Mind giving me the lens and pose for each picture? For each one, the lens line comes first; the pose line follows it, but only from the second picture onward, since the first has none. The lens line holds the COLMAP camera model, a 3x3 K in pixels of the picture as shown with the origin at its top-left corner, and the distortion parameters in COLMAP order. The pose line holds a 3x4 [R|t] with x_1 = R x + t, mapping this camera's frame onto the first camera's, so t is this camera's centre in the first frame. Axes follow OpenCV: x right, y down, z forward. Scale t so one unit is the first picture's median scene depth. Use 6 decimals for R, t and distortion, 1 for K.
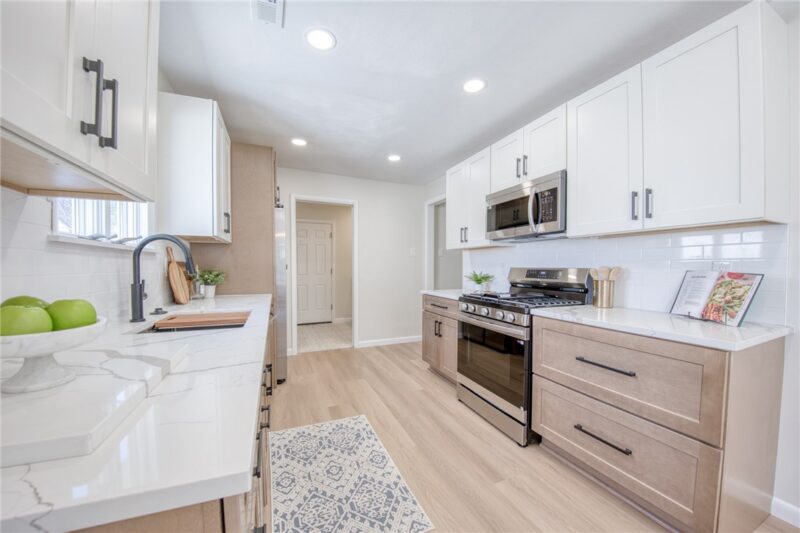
lens RADIAL K [[290.8, 0, 401.5], [0, 290.8, 273.3], [0, 0, 1]] dist [-0.032192, -0.000112]
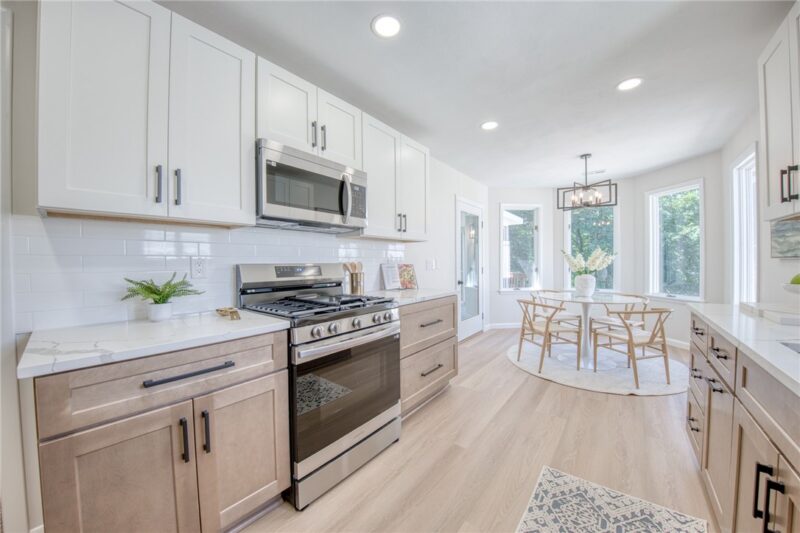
lens RADIAL K [[290.1, 0, 400.0], [0, 290.1, 266.5], [0, 0, 1]] dist [-0.036747, -0.000169]
pose [[-0.466242, -0.017652, 0.884481, -0.479608], [0.027179, 0.999043, 0.034265, -0.040969], [-0.884239, 0.040015, -0.465316, 1.480867]]
